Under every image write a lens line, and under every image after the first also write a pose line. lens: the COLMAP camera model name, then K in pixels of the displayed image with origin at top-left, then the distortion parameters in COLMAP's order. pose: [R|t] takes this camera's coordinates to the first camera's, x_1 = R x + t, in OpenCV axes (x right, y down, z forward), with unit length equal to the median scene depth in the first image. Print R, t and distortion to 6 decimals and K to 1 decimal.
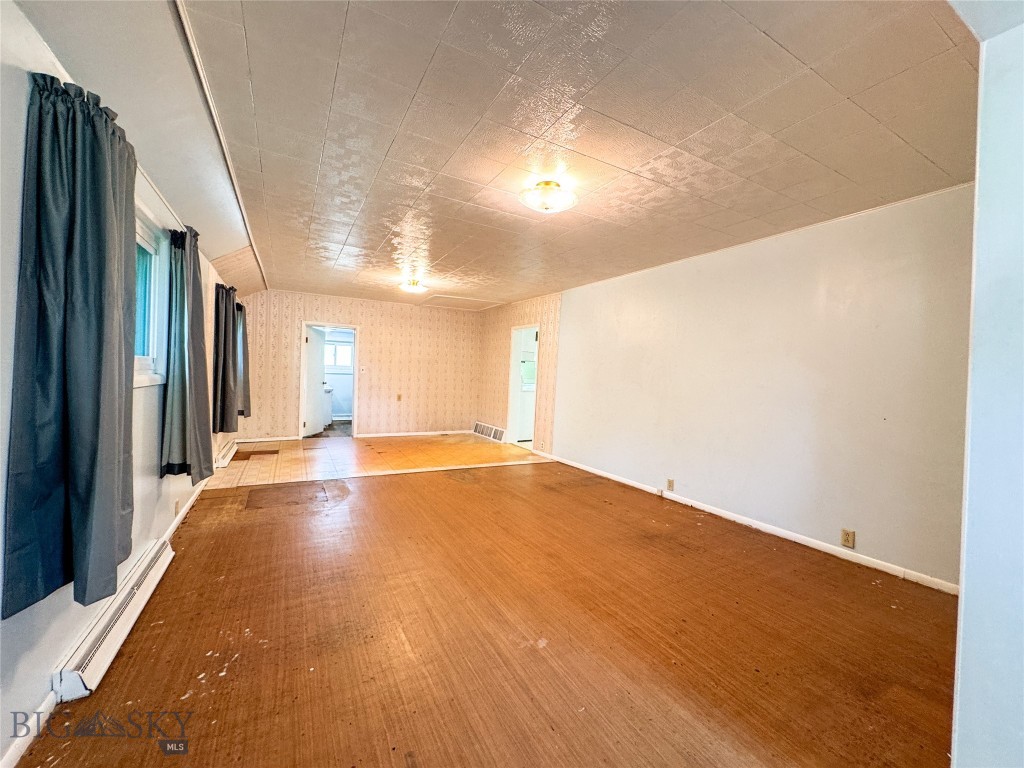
lens RADIAL K [[408.0, 0, 512.8], [0, 408.0, 382.8], [0, 0, 1]] dist [-0.001515, 0.000075]
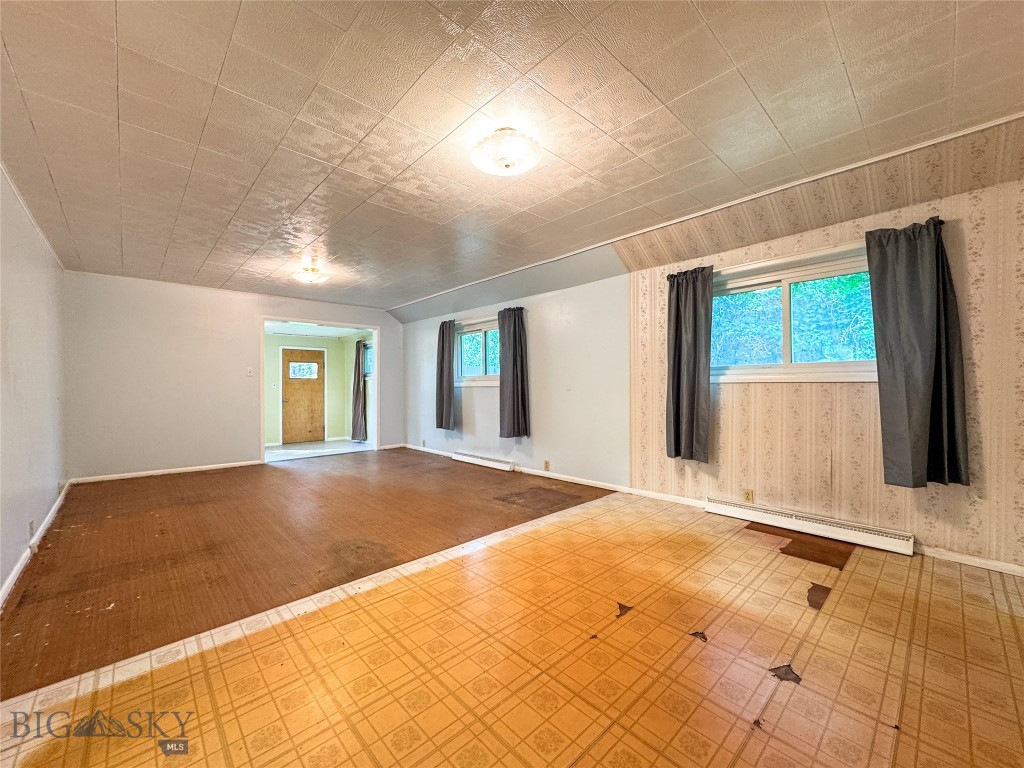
lens RADIAL K [[408.0, 0, 512.8], [0, 408.0, 382.8], [0, 0, 1]] dist [-0.001515, 0.000075]
pose [[-0.968176, -0.025978, -0.248918, -0.146002], [-0.029354, 0.999520, 0.009859, -0.015187], [0.248542, 0.016852, -0.968474, 1.281019]]
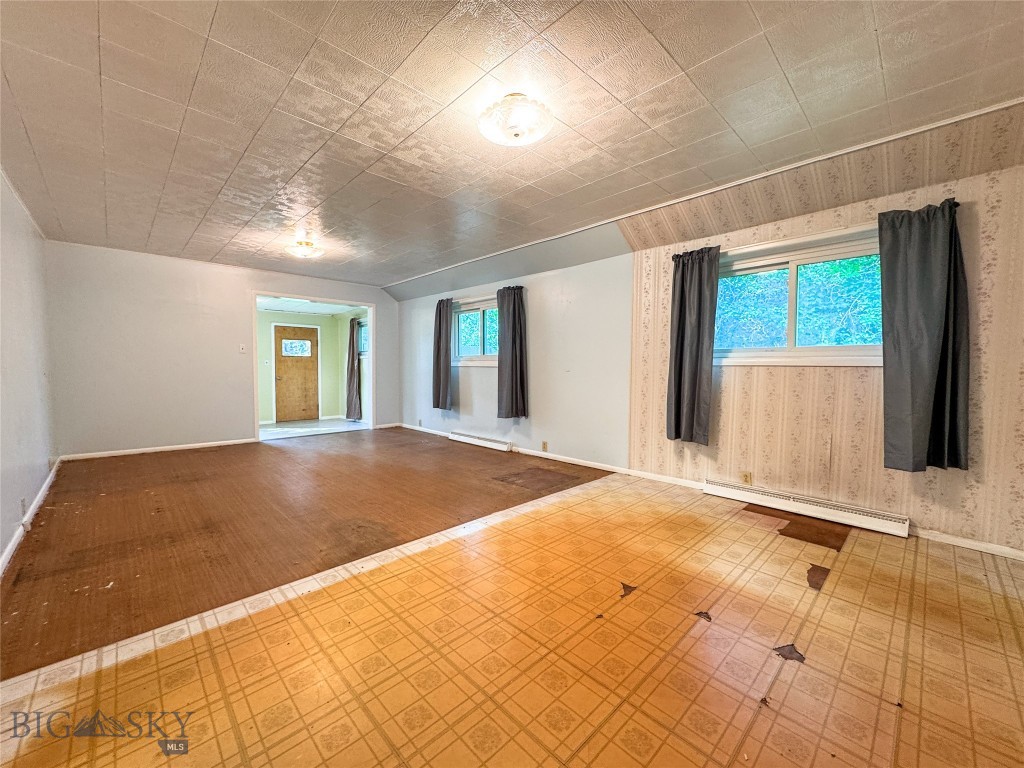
lens RADIAL K [[408.0, 0, 512.8], [0, 408.0, 382.8], [0, 0, 1]] dist [-0.001515, 0.000075]
pose [[-0.963527, -0.024667, -0.266470, -0.136650], [-0.041368, 0.997503, 0.057246, -0.014543], [0.264393, 0.066182, -0.962142, 1.270878]]
